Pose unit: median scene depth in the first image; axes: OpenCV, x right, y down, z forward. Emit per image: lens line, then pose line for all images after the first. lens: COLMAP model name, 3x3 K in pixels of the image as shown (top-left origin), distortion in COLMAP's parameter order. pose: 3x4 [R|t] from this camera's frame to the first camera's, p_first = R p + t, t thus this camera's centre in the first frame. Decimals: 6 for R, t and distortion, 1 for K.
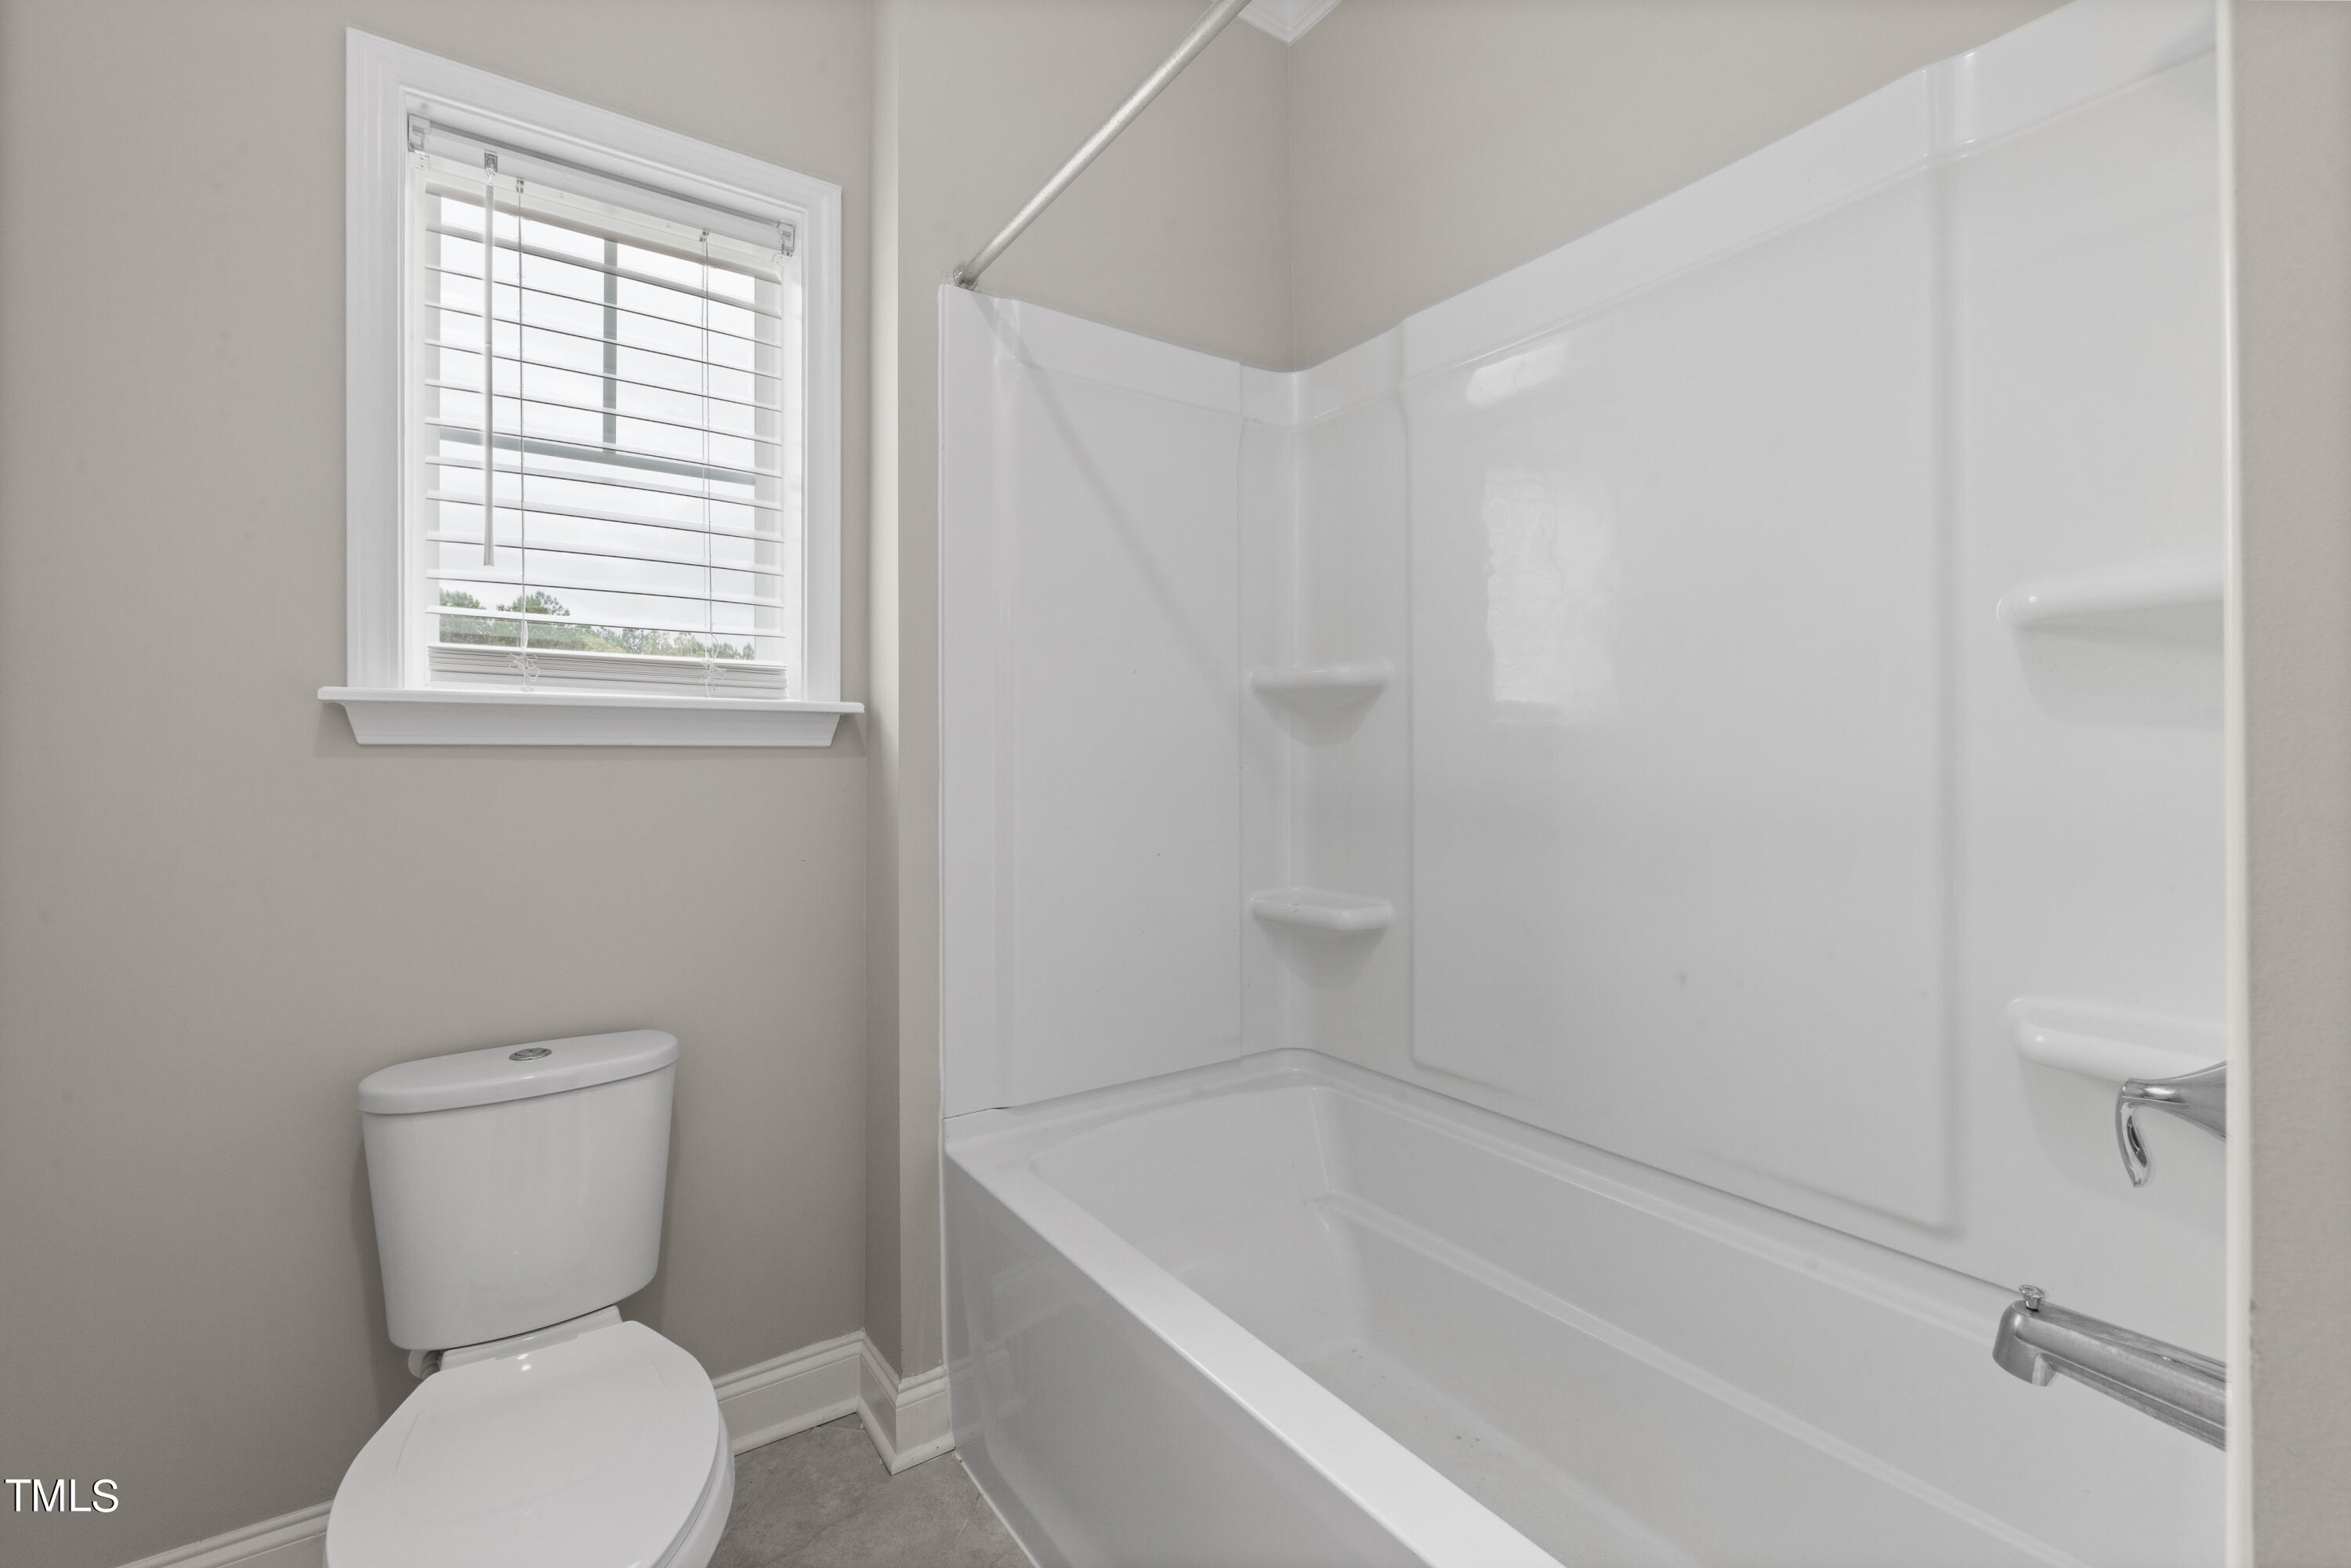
lens RADIAL K [[1006.6, 0, 1169.0], [0, 1006.6, 764.3], [0, 0, 1]] dist [0.000071, 0.001688]
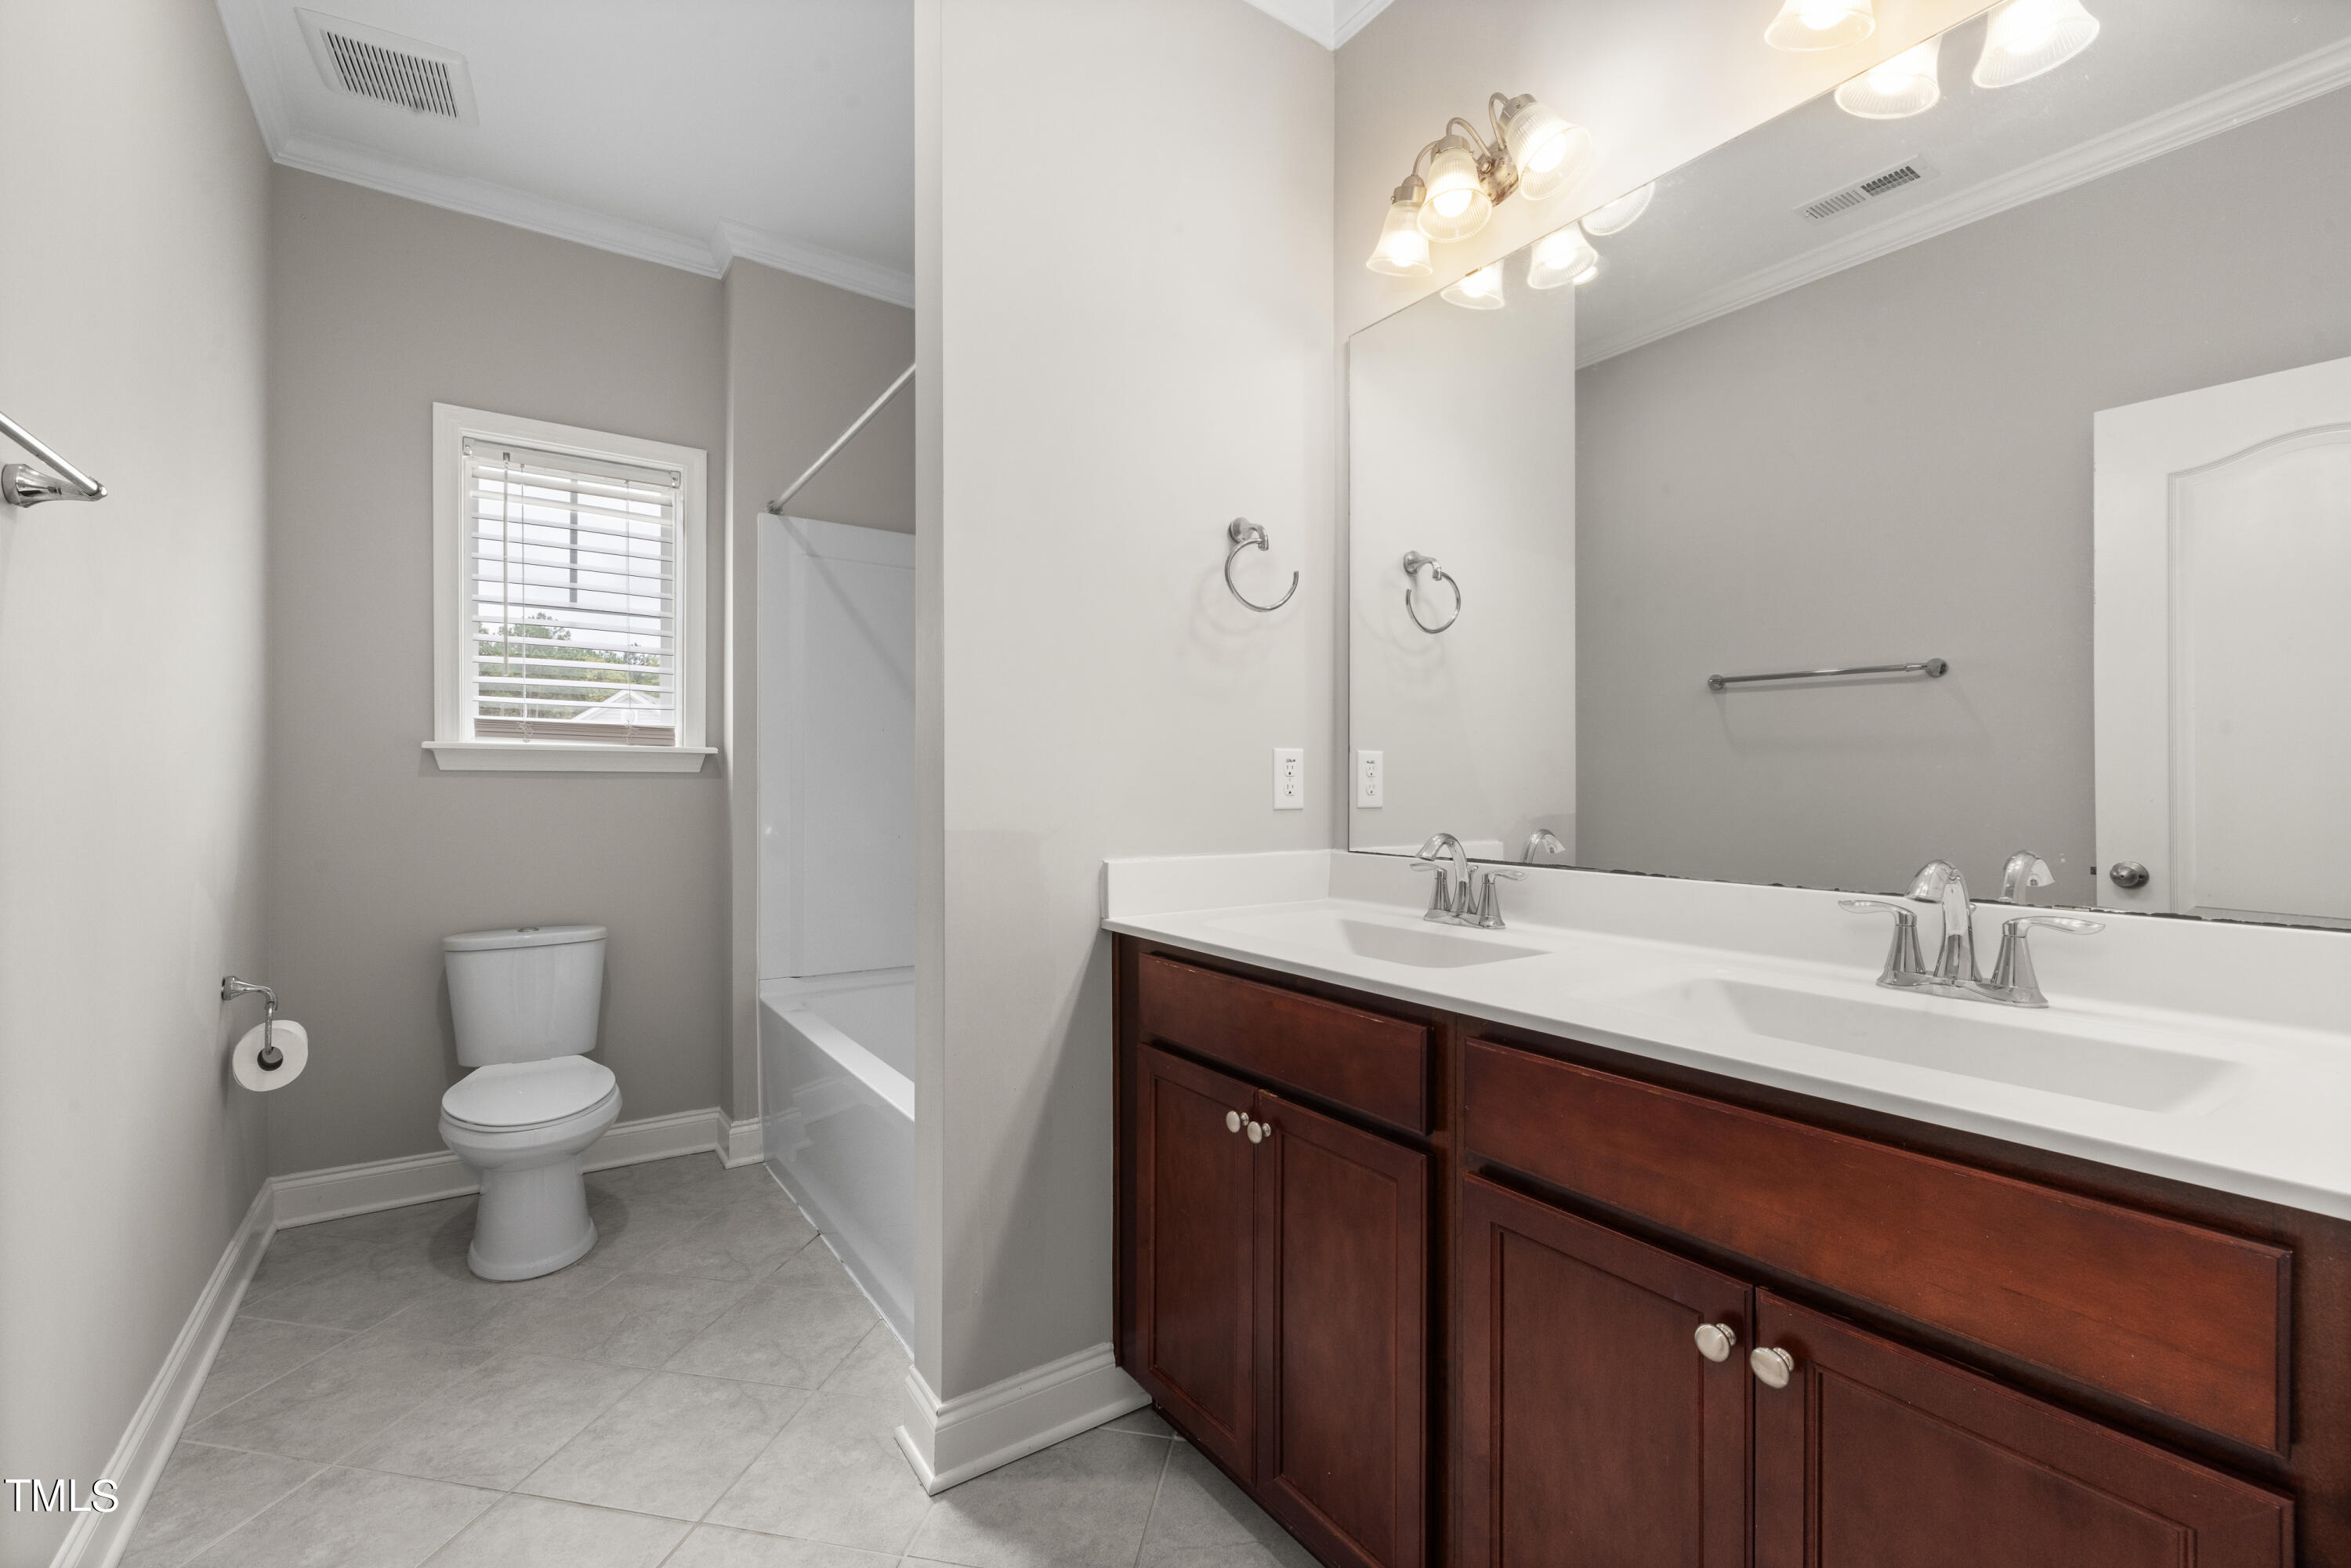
lens RADIAL K [[1006.6, 0, 1184.4], [0, 1006.6, 797.6], [0, 0, 1]] dist [0.000071, 0.001688]
pose [[0.999889, 0.011069, 0.009965, 0.520697], [-0.011218, 0.999824, 0.015031, -0.010374], [-0.009797, -0.015141, 0.999837, -0.810428]]
